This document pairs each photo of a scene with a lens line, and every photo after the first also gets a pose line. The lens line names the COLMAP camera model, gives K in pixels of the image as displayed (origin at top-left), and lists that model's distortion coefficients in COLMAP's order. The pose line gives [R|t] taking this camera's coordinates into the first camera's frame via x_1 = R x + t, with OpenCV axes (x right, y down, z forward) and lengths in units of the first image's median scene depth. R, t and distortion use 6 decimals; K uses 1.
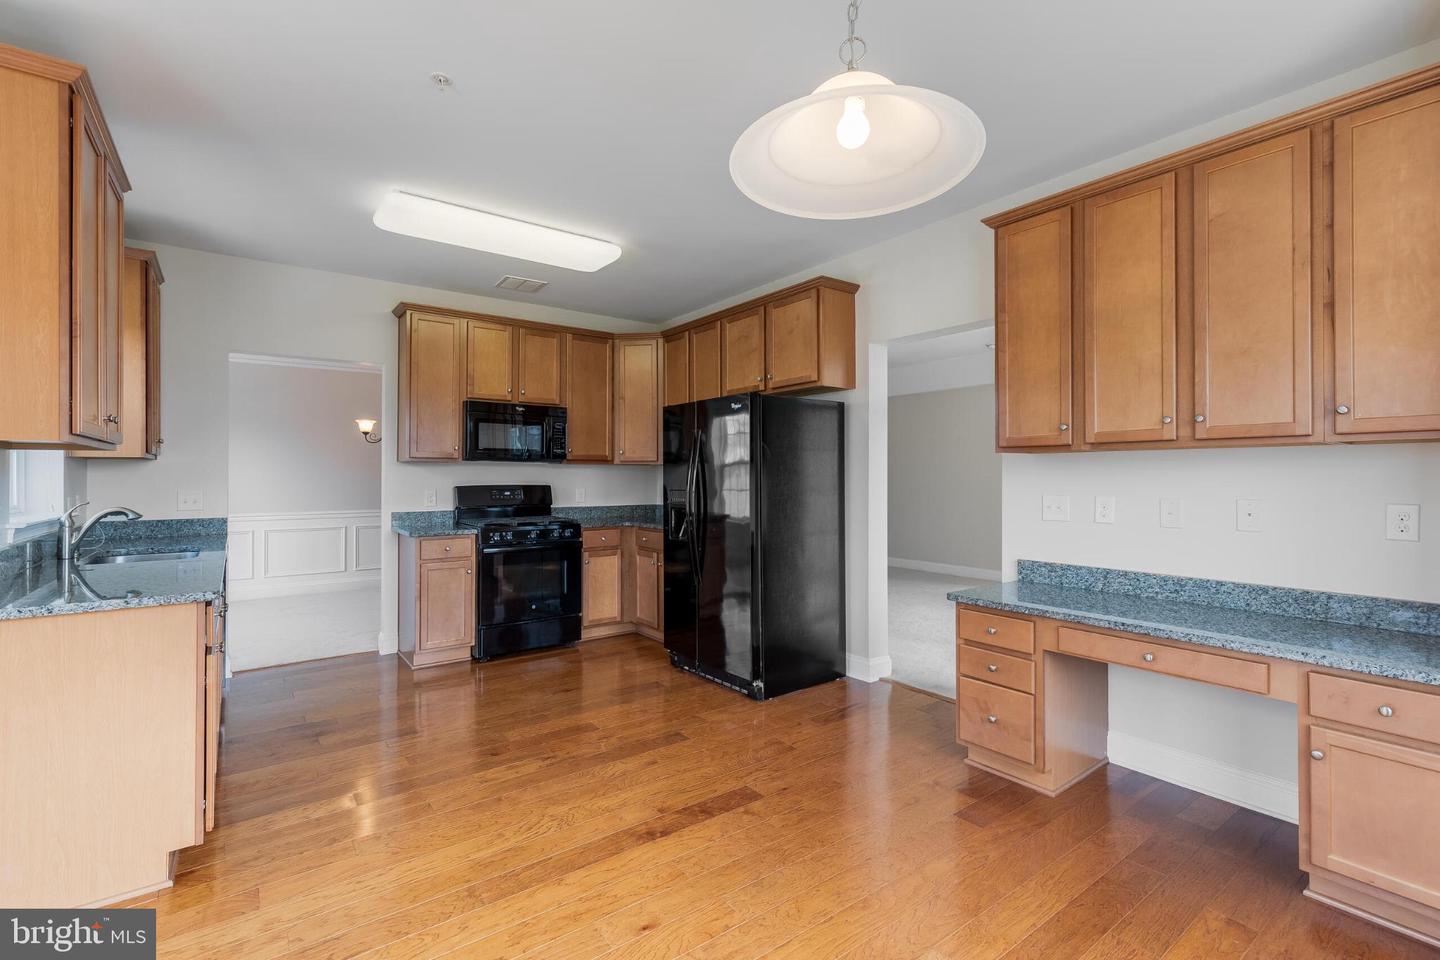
lens RADIAL K [[645.7, 0, 723.2], [0, 645.7, 472.3], [0, 0, 1]] dist [0.004449, -0.001783]
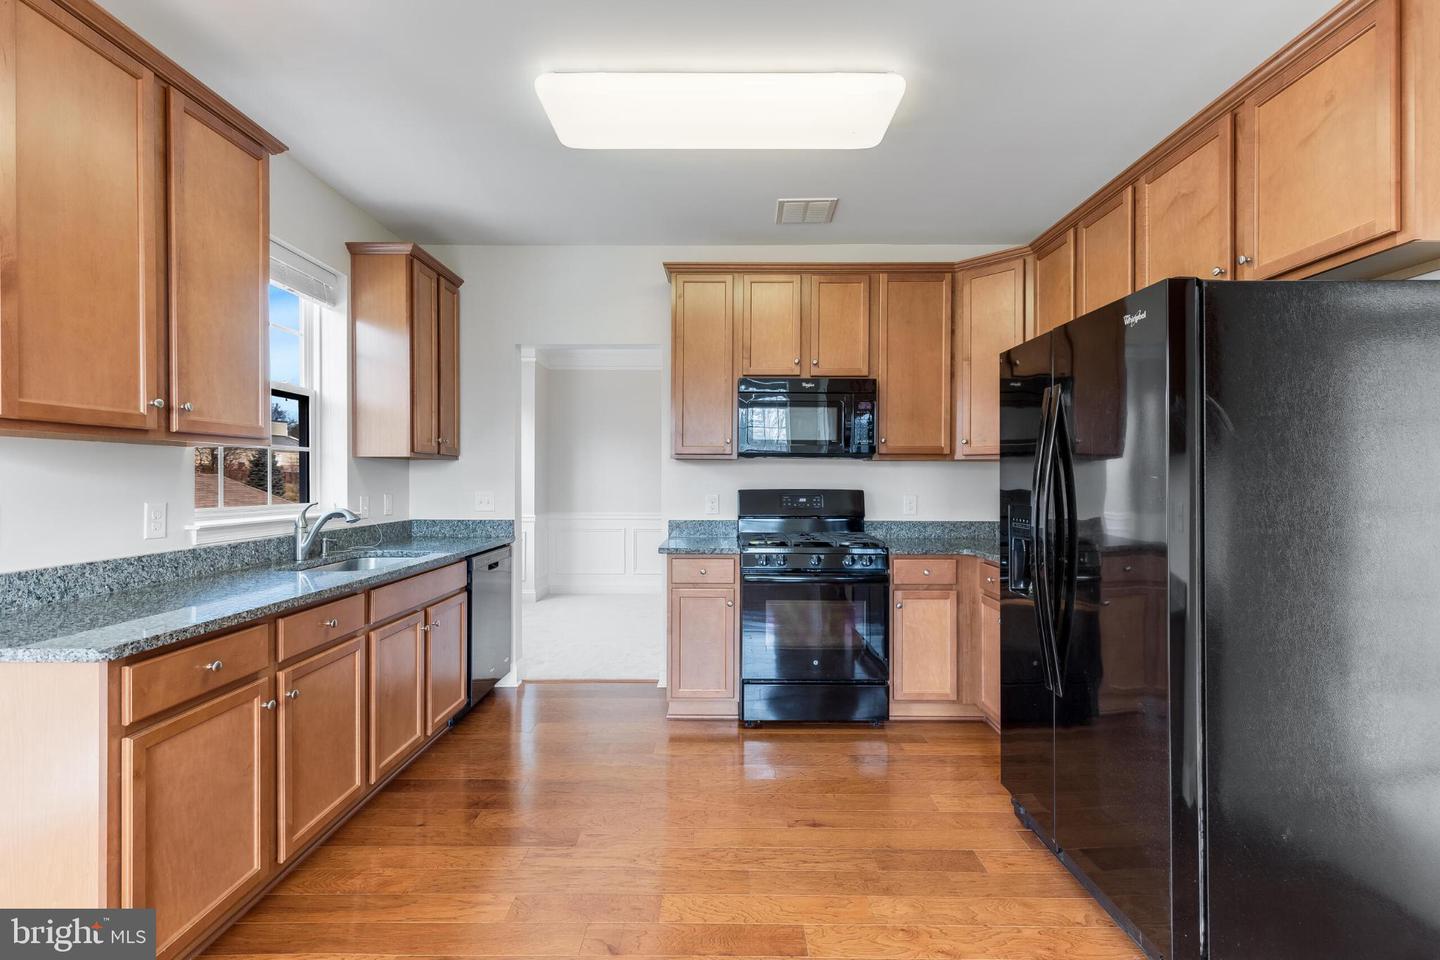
lens RADIAL K [[645.7, 0, 717.1], [0, 645.7, 477.5], [0, 0, 1]] dist [0.004449, -0.001783]
pose [[0.793540, 0.001432, -0.608516, 0.046453], [0.000836, 0.999994, 0.003443, 0.003452], [0.608517, -0.003241, 0.793534, 0.349508]]
